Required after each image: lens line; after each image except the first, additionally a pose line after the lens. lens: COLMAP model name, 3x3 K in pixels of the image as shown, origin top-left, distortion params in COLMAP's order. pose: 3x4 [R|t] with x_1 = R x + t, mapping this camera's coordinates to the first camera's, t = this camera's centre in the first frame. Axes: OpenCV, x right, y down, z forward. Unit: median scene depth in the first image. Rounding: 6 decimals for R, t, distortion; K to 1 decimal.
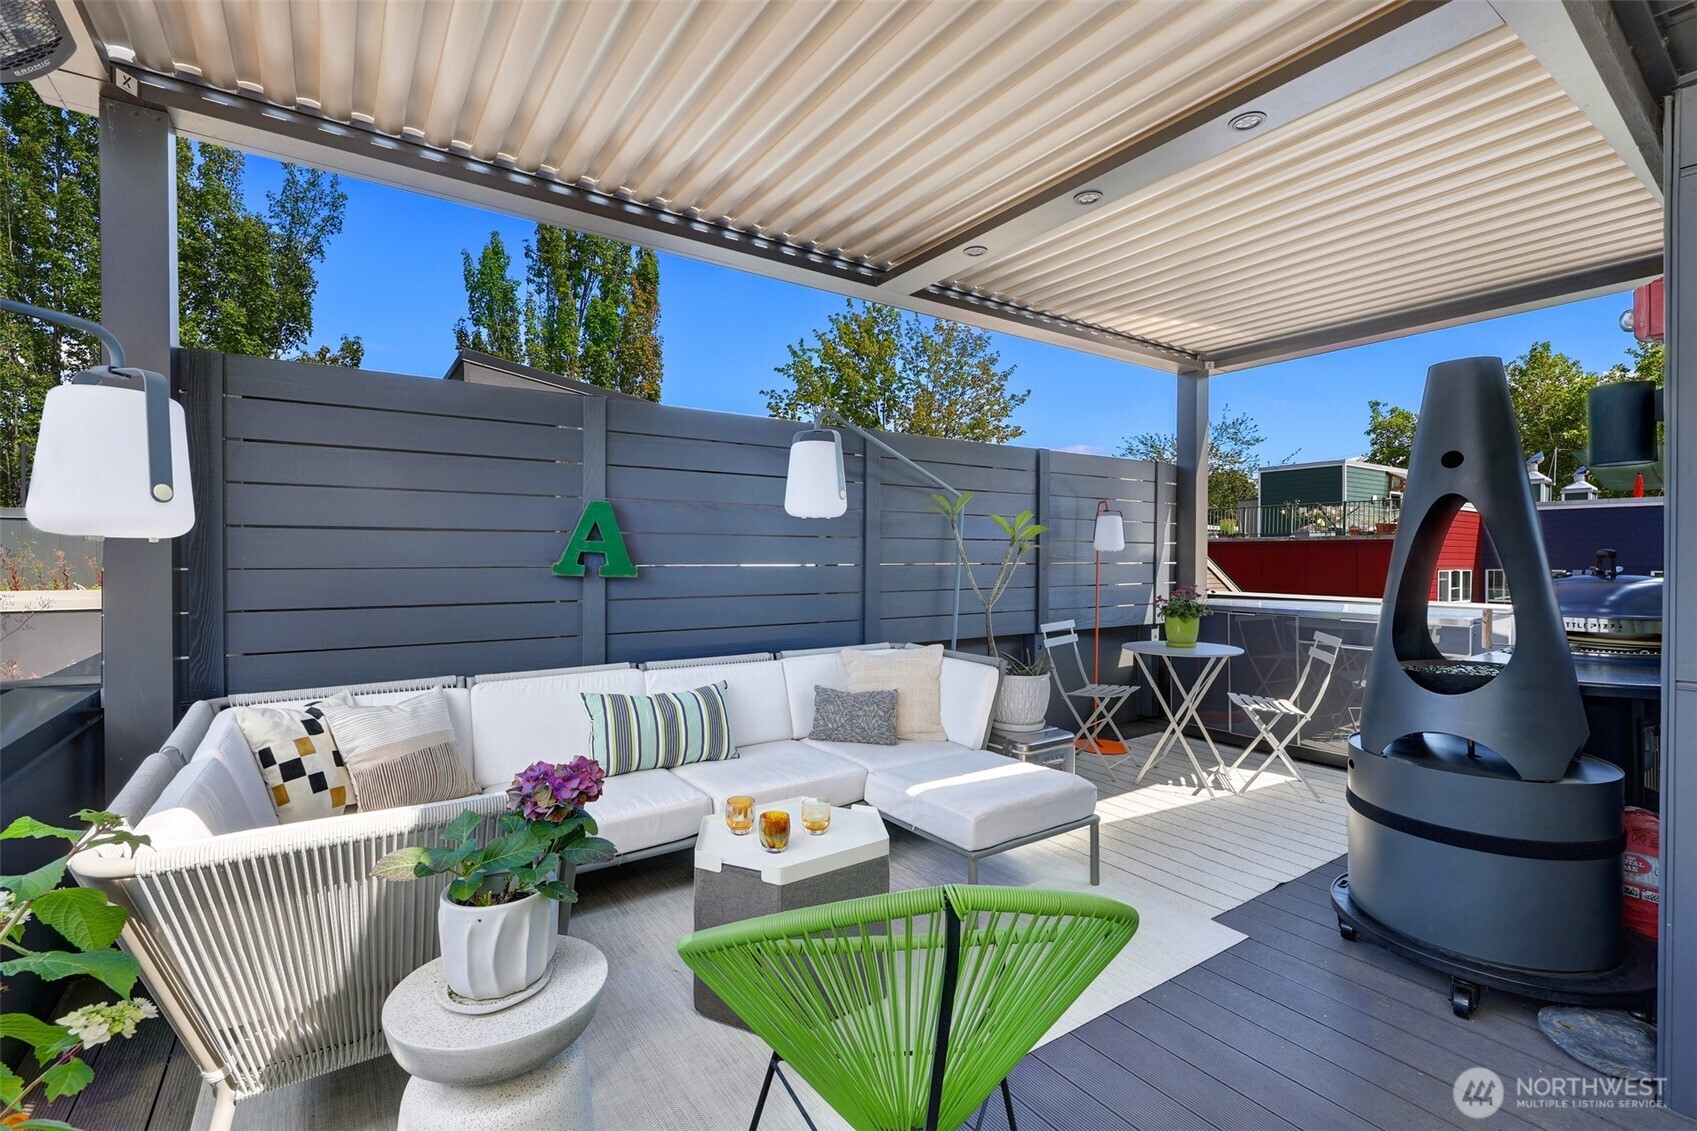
lens RADIAL K [[765.2, 0, 851.2], [0, 765.2, 558.8], [0, 0, 1]] dist [0.000073, 0.000100]
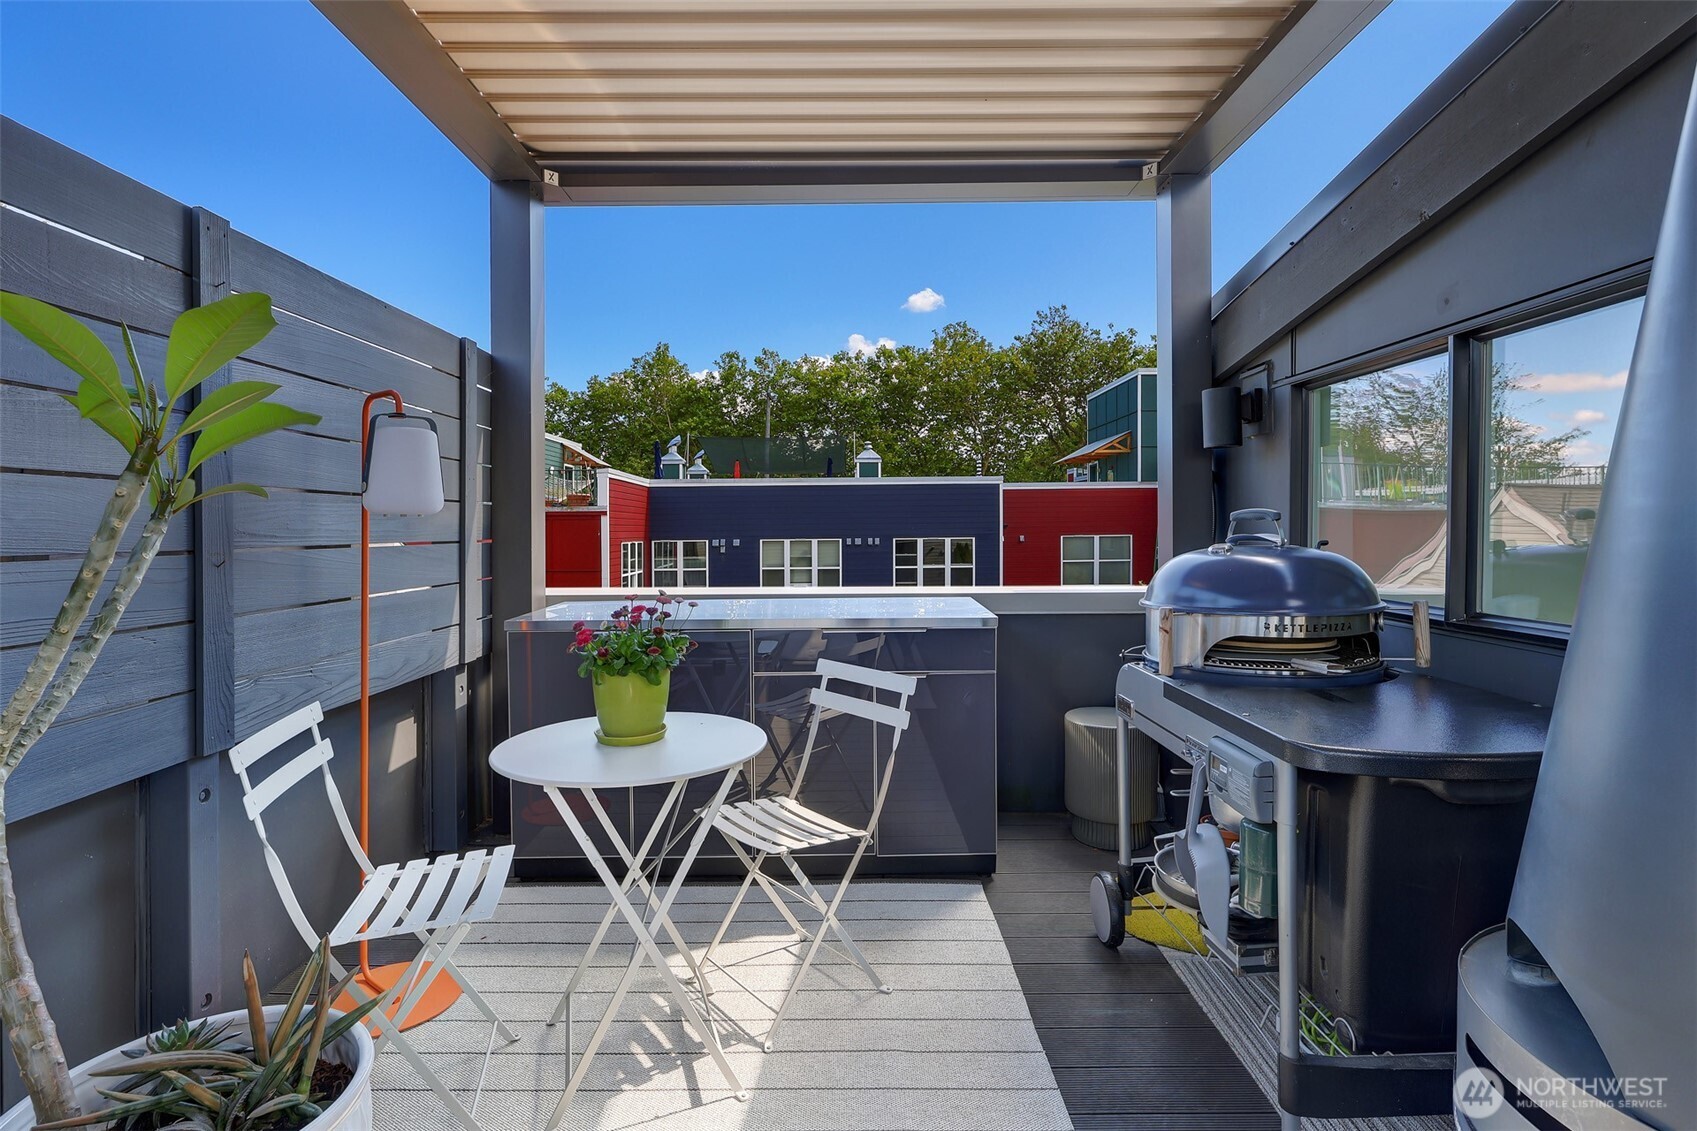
lens RADIAL K [[837.3, 0, 848.0], [0, 837.3, 530.3], [0, 0, 1]] dist [0.003402, 0.000265]
pose [[0.563191, -0.008725, 0.826281, 0.090780], [0.011395, 0.999931, 0.002792, -0.001515], [-0.826248, 0.007844, 0.563251, 0.505058]]
